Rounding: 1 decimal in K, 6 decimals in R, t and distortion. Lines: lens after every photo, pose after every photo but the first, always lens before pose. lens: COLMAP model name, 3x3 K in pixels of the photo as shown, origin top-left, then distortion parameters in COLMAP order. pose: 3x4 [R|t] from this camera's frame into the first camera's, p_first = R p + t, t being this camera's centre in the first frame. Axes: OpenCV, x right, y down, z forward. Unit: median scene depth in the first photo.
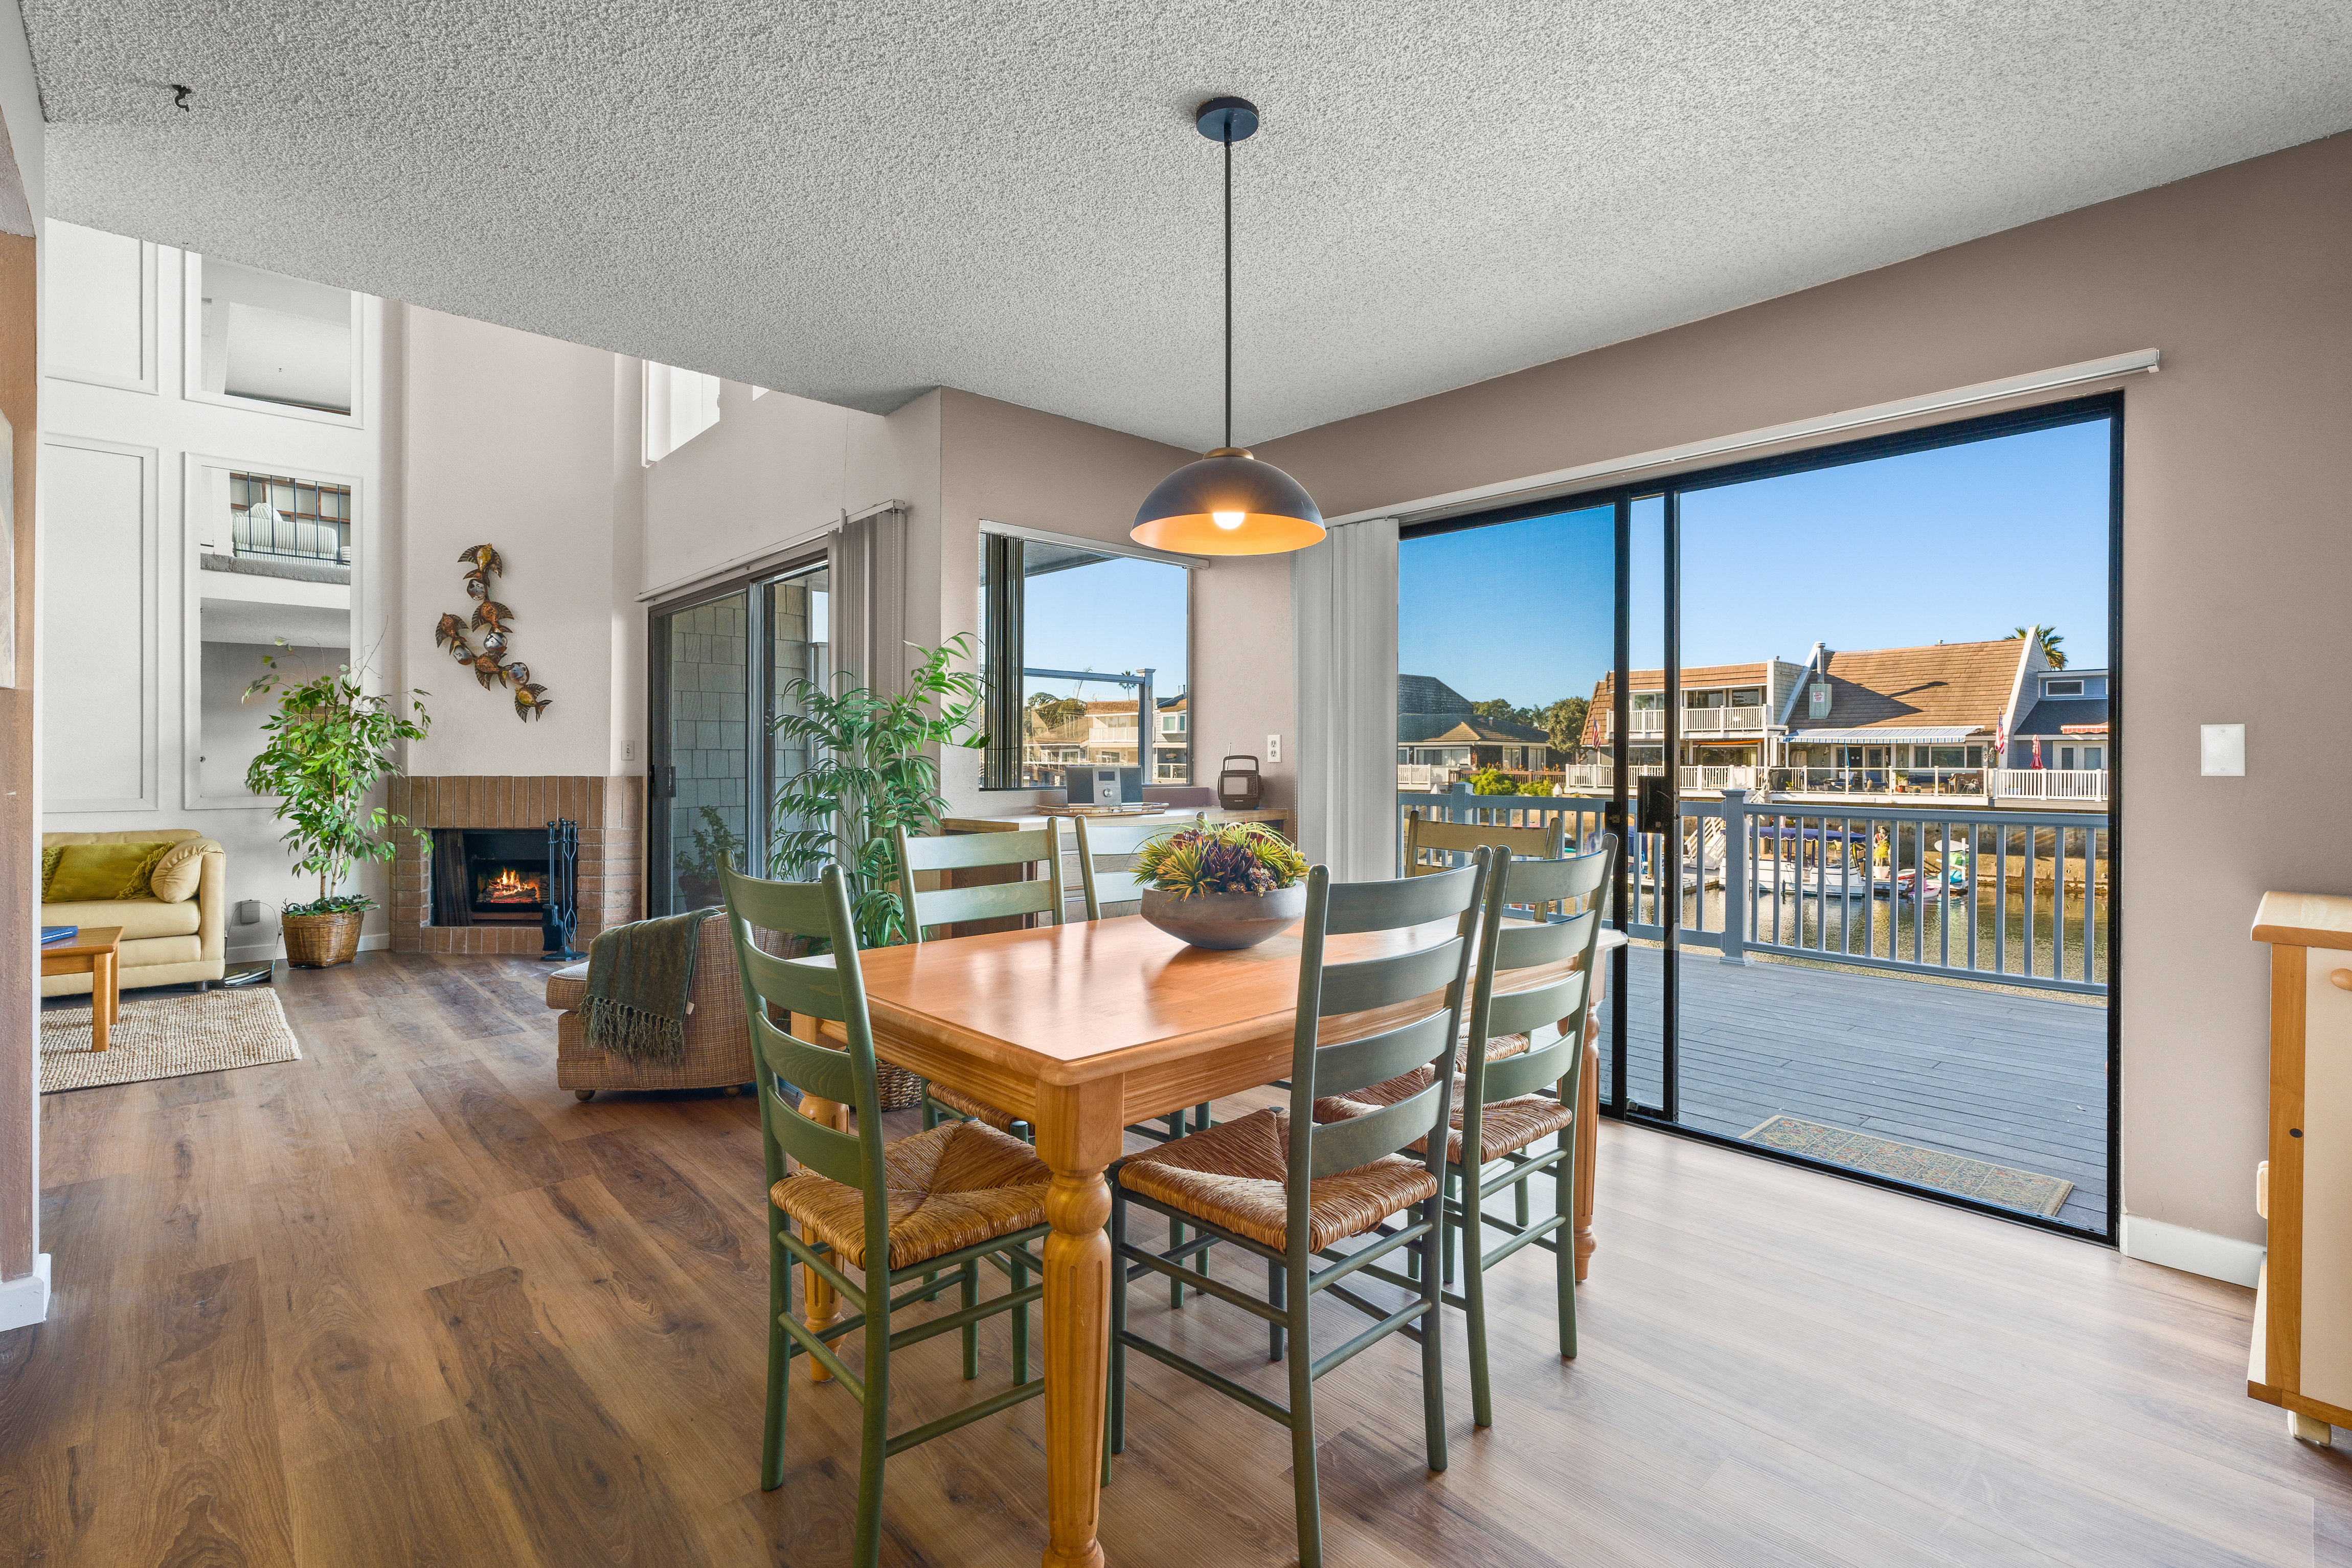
lens RADIAL K [[1066.4, 0, 1176.7], [0, 1066.4, 742.9], [0, 0, 1]] dist [-0.000227, 0.000714]
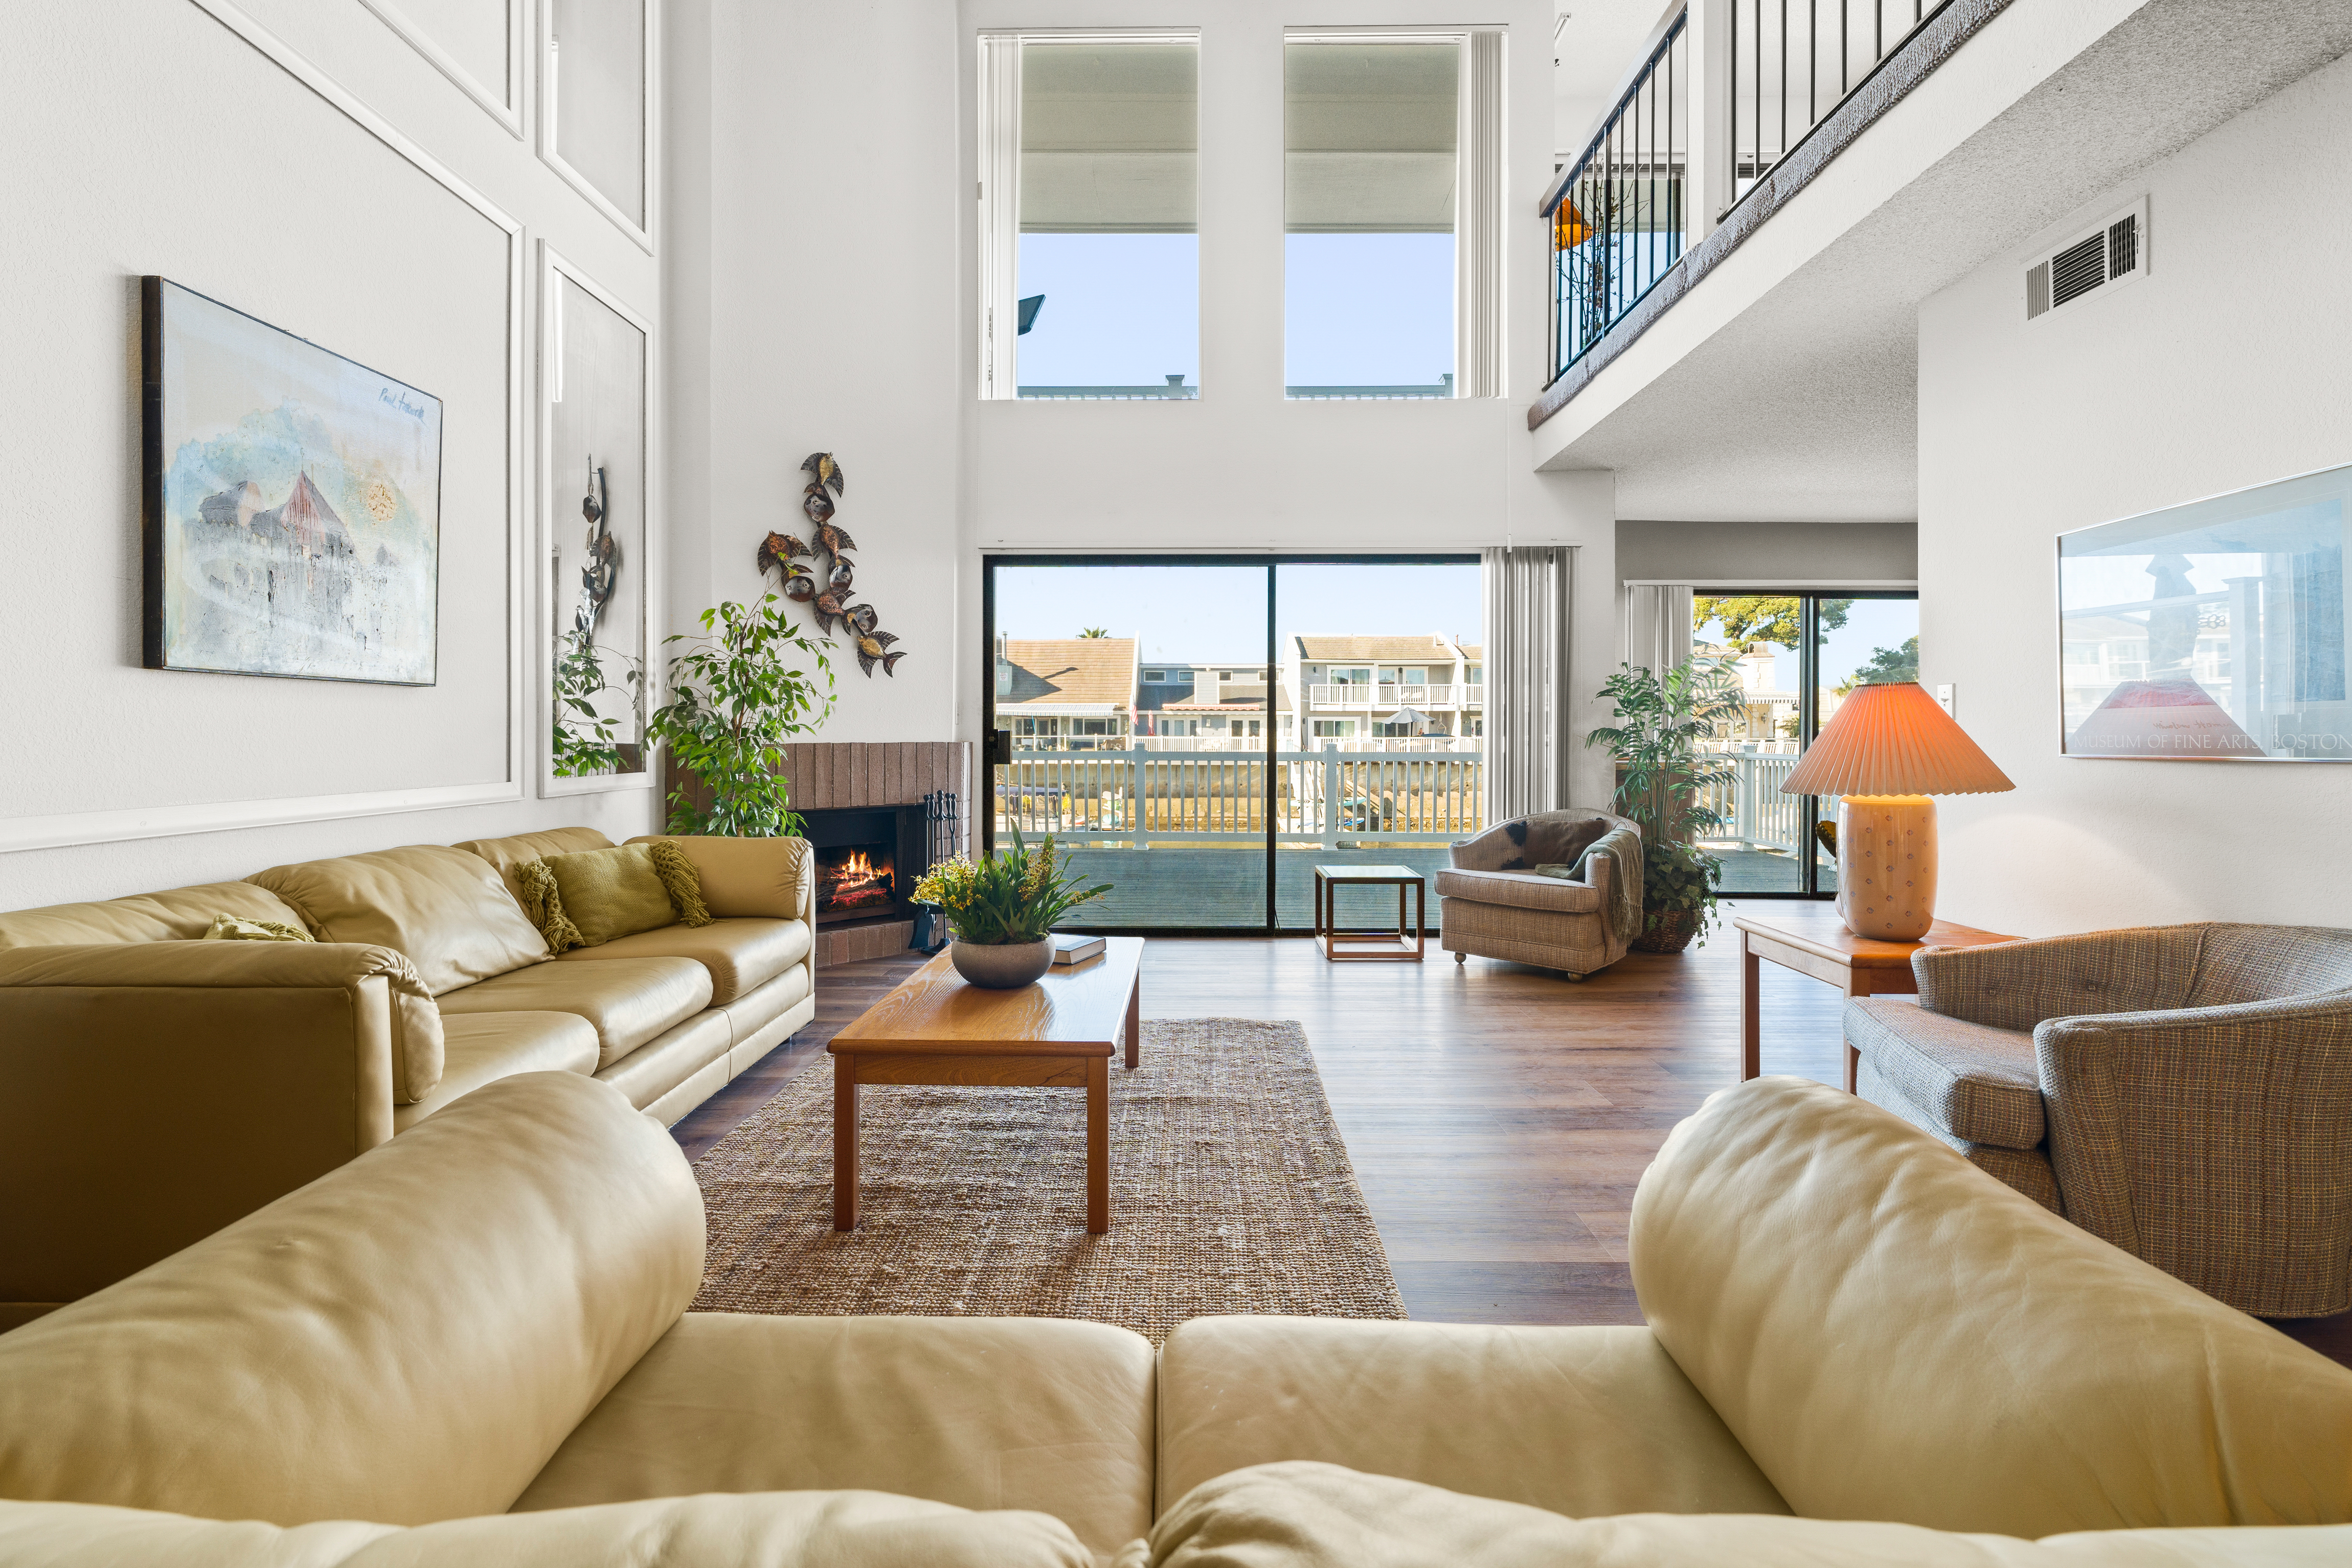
lens RADIAL K [[1066.4, 0, 1176.7], [0, 1066.4, 742.9], [0, 0, 1]] dist [-0.000227, 0.000714]
pose [[0.690706, -0.008966, 0.723080, -1.039330], [-0.011649, 0.999655, 0.023524, 0.008621], [-0.723042, -0.024671, 0.690363, 0.256173]]
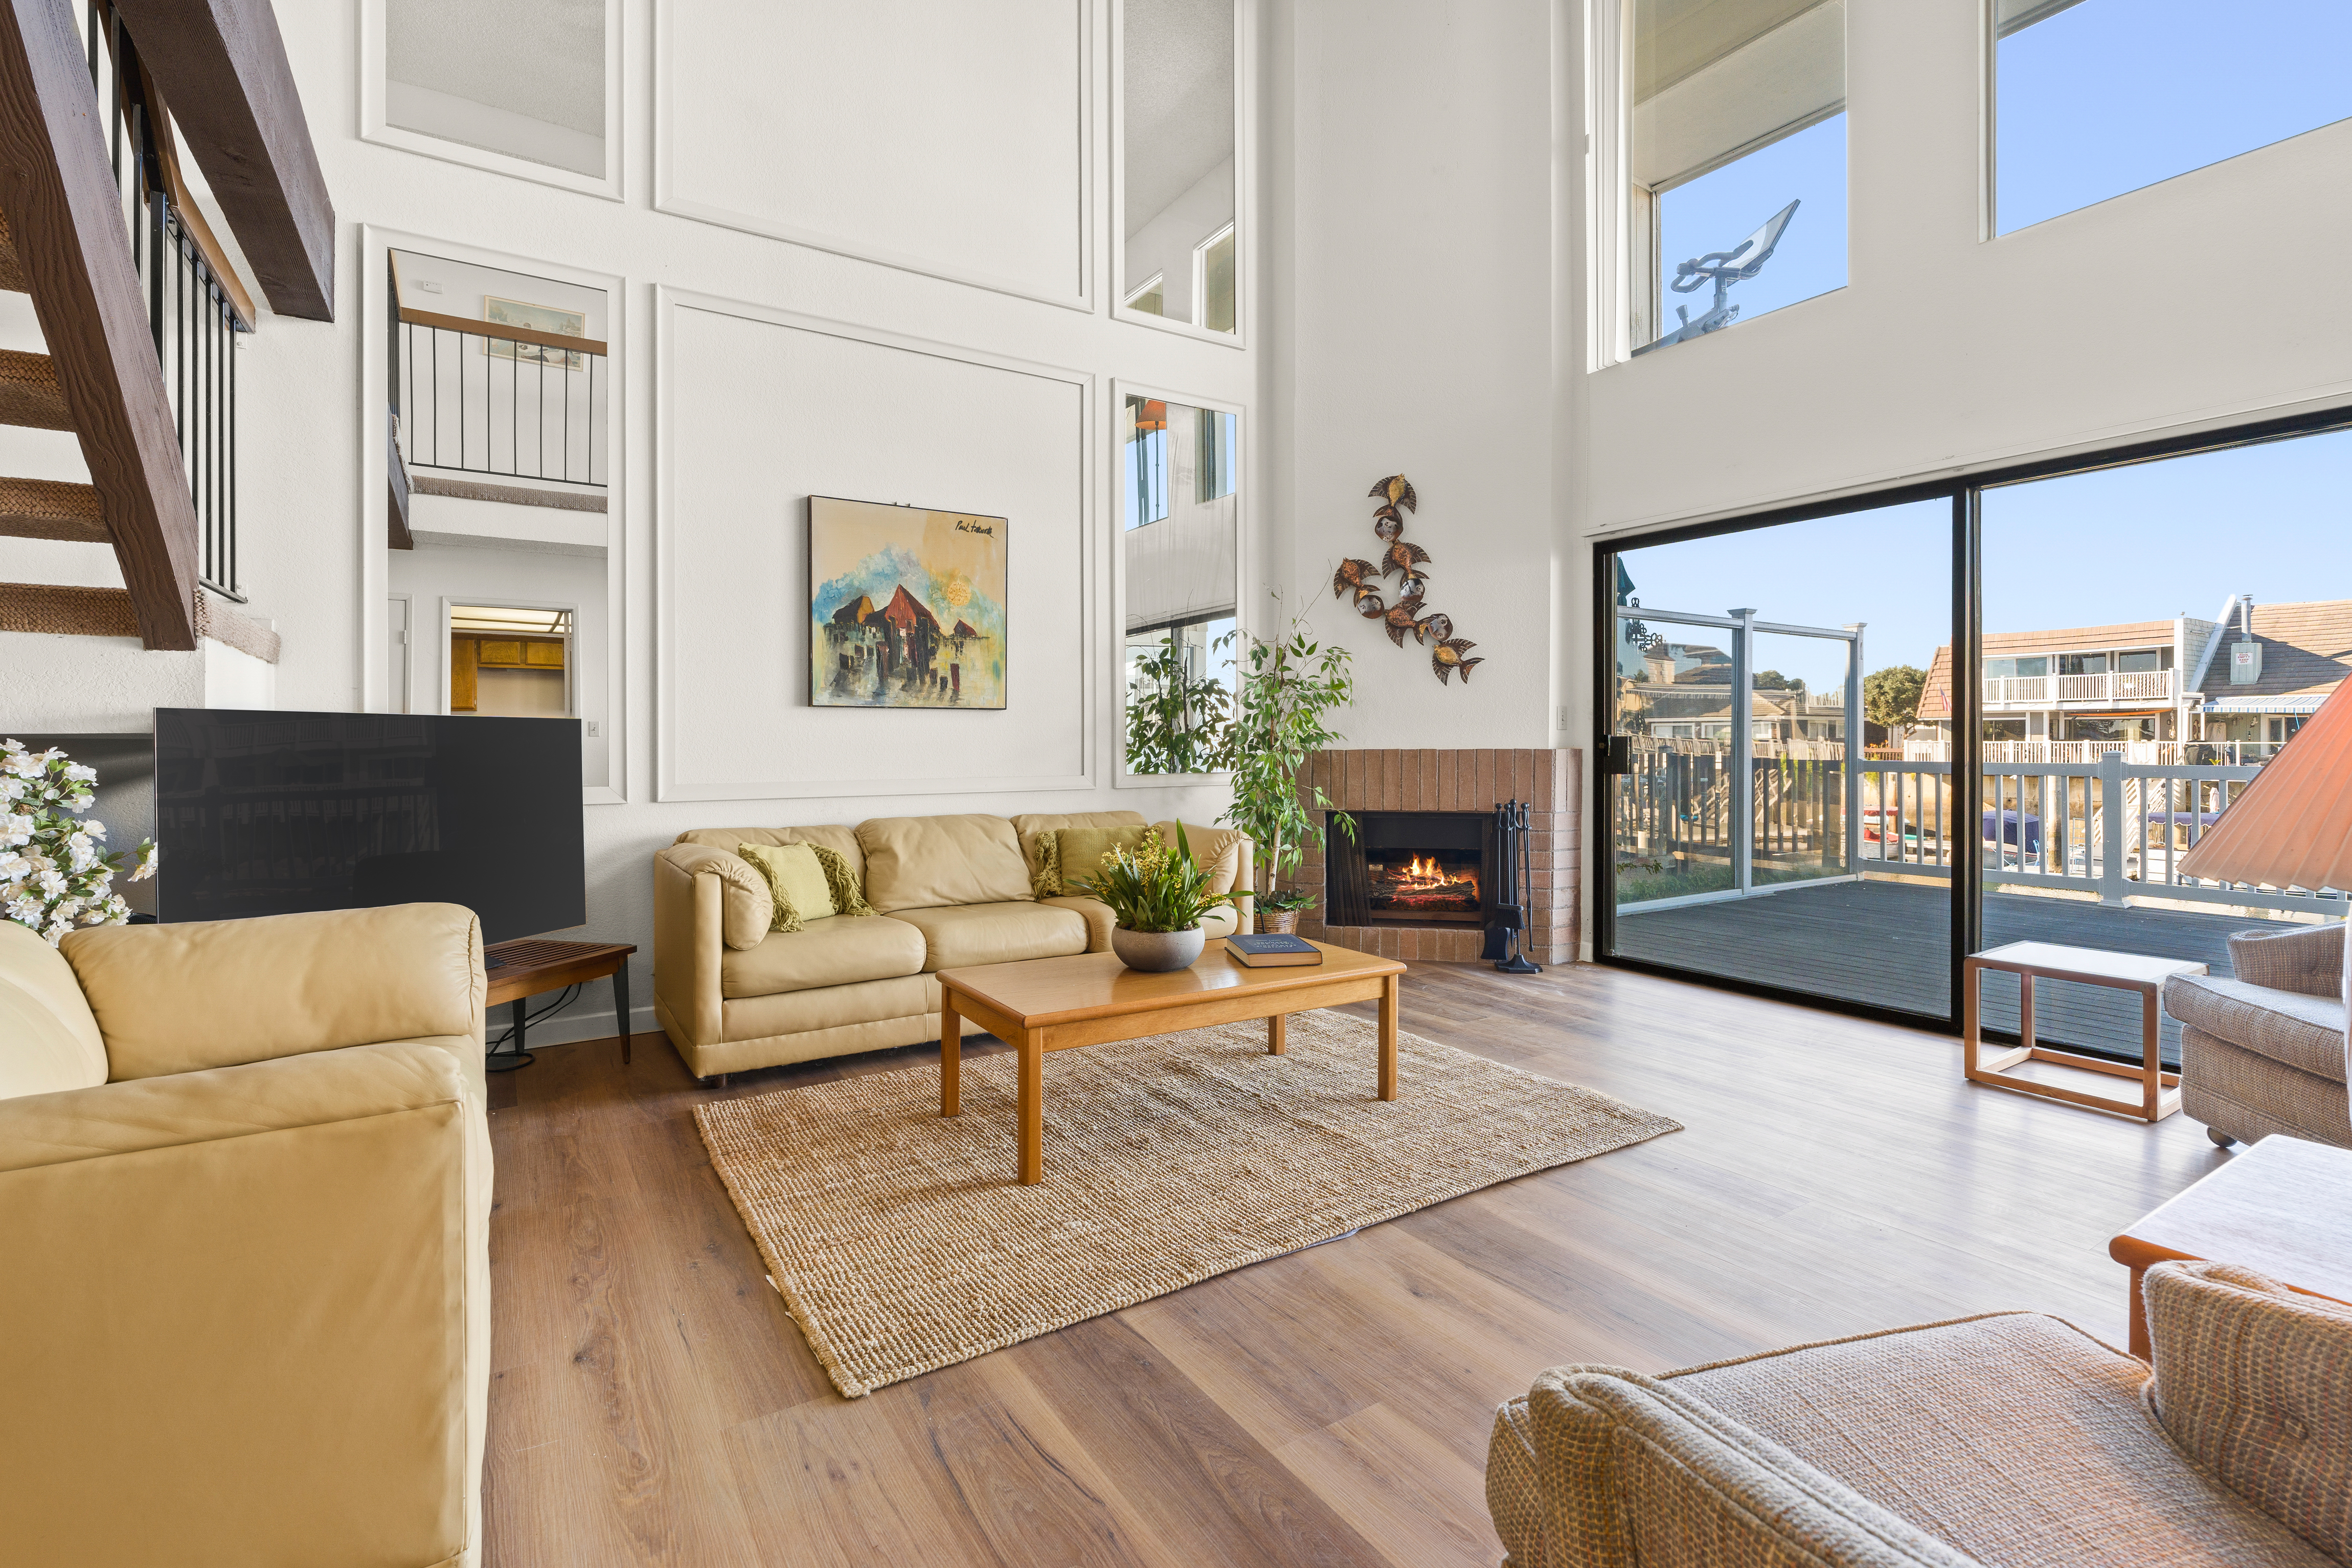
lens RADIAL K [[1066.4, 0, 1176.7], [0, 1066.4, 742.9], [0, 0, 1]] dist [-0.000227, 0.000714]
pose [[0.984517, -0.005566, -0.175199, -0.669509], [0.008859, 0.999798, 0.018018, 0.008867], [0.175063, -0.019291, 0.984368, 0.135265]]
